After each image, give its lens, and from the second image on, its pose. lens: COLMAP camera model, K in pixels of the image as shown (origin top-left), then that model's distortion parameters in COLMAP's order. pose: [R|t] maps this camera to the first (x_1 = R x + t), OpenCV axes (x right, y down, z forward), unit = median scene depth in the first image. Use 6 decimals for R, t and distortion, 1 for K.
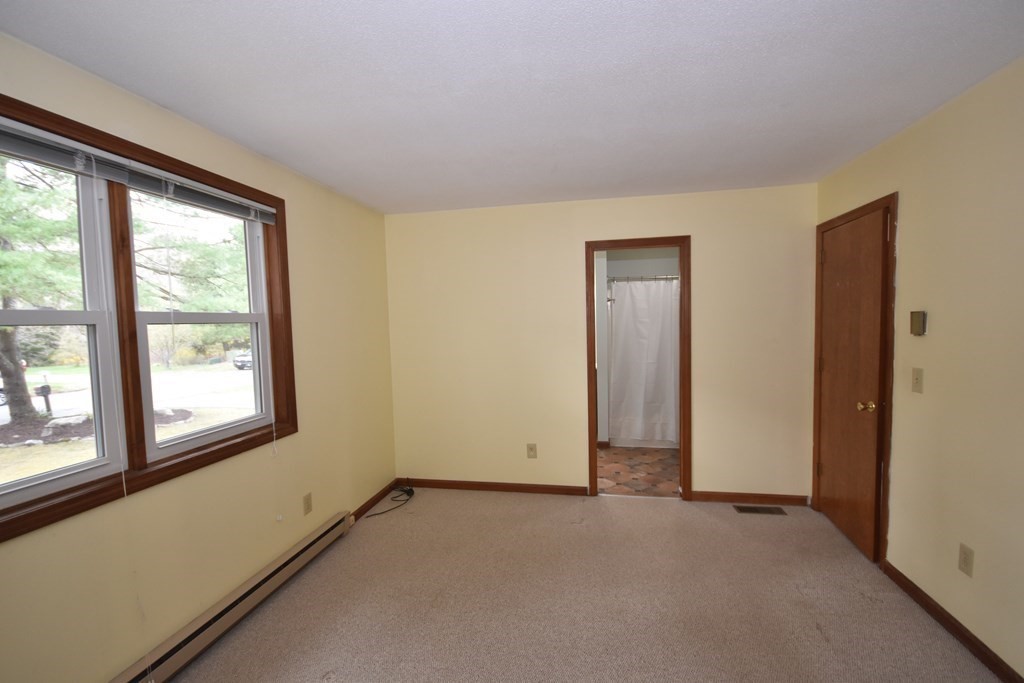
lens RADIAL K [[449.0, 0, 508.0], [0, 449.0, 342.0], [0, 0, 1]] dist [0.002484, -0.002591]
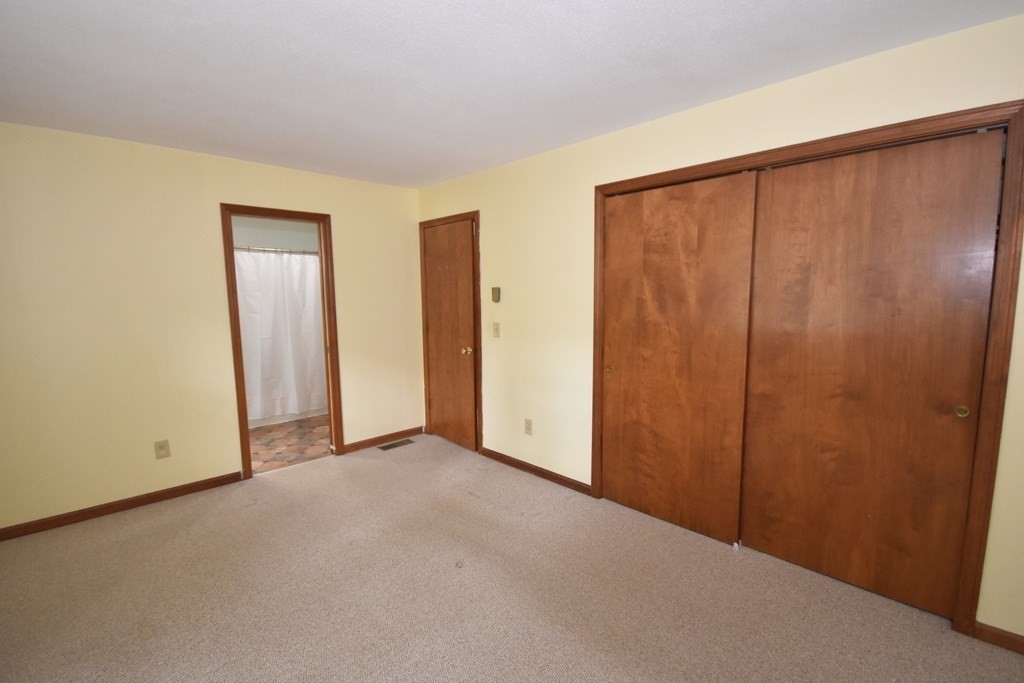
lens RADIAL K [[449.0, 0, 519.4], [0, 449.0, 336.8], [0, 0, 1]] dist [0.002484, -0.002591]
pose [[0.581931, -0.066079, 0.810549, -0.228820], [0.035796, 0.997809, 0.055645, 0.014201], [-0.812450, -0.003367, 0.583021, -0.010394]]
